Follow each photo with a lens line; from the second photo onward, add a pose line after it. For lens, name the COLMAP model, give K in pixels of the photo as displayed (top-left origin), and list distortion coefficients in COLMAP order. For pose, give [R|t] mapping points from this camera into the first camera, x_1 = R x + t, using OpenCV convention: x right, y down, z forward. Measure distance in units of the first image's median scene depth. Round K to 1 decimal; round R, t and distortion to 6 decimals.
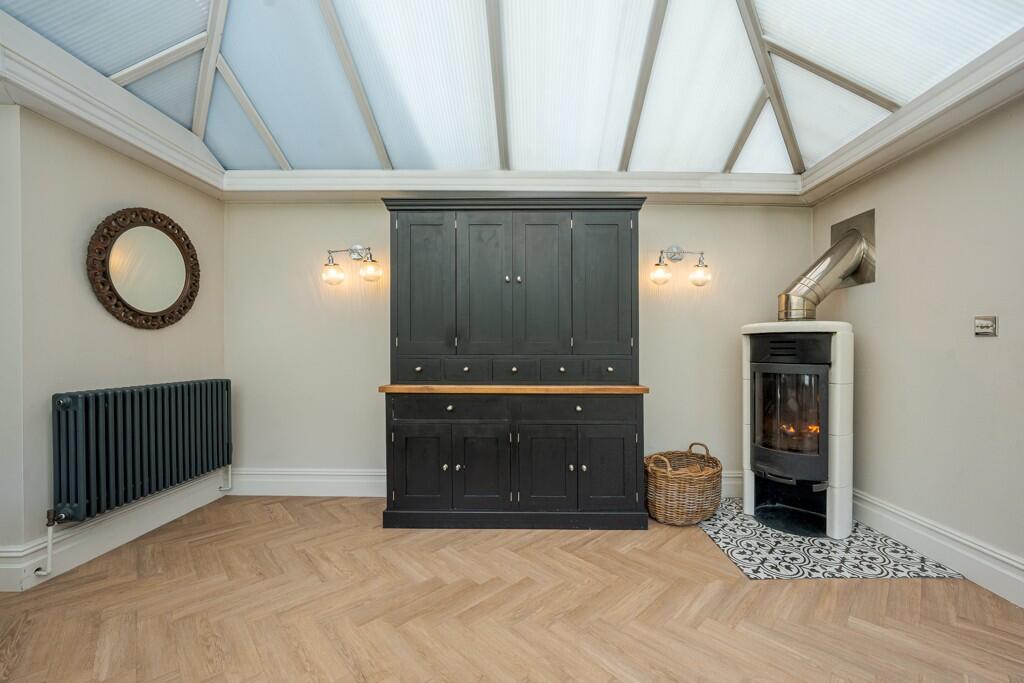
lens RADIAL K [[410.8, 0, 534.1], [0, 410.8, 354.8], [0, 0, 1]] dist [-0.019703, 0.005174]
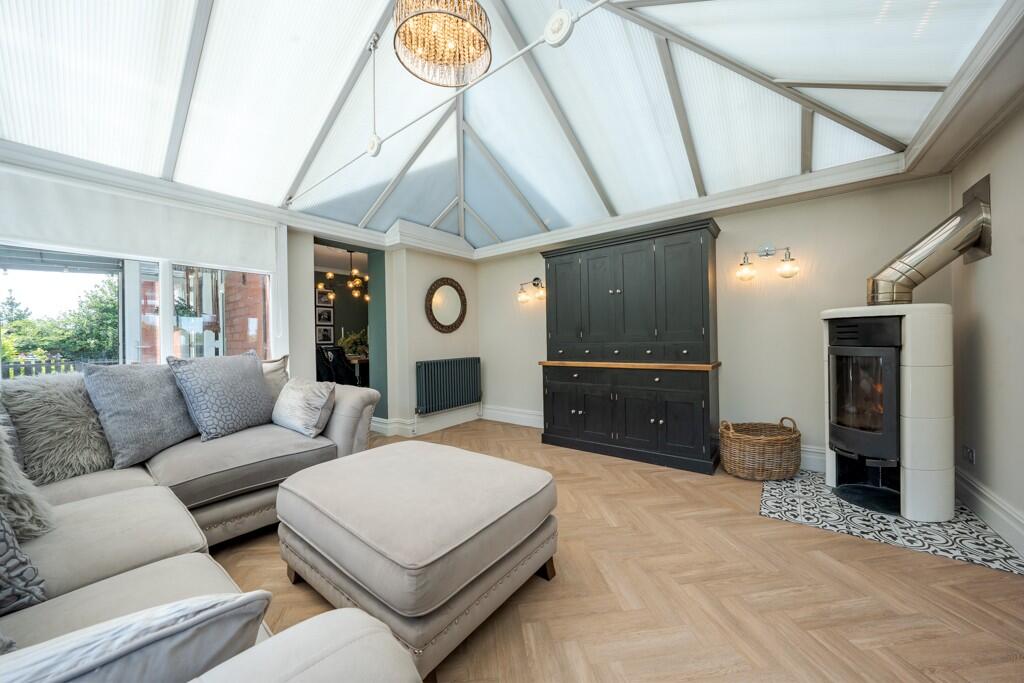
lens RADIAL K [[350.2, 0, 497.6], [0, 350.2, 341.7], [0, 0, 1]] dist [-0.008115, 0.000220]
pose [[0.774736, -0.017408, -0.632045, 0.433945], [0.019101, 0.999809, -0.004124, -0.004708], [0.631996, -0.008877, 0.774921, -0.269837]]
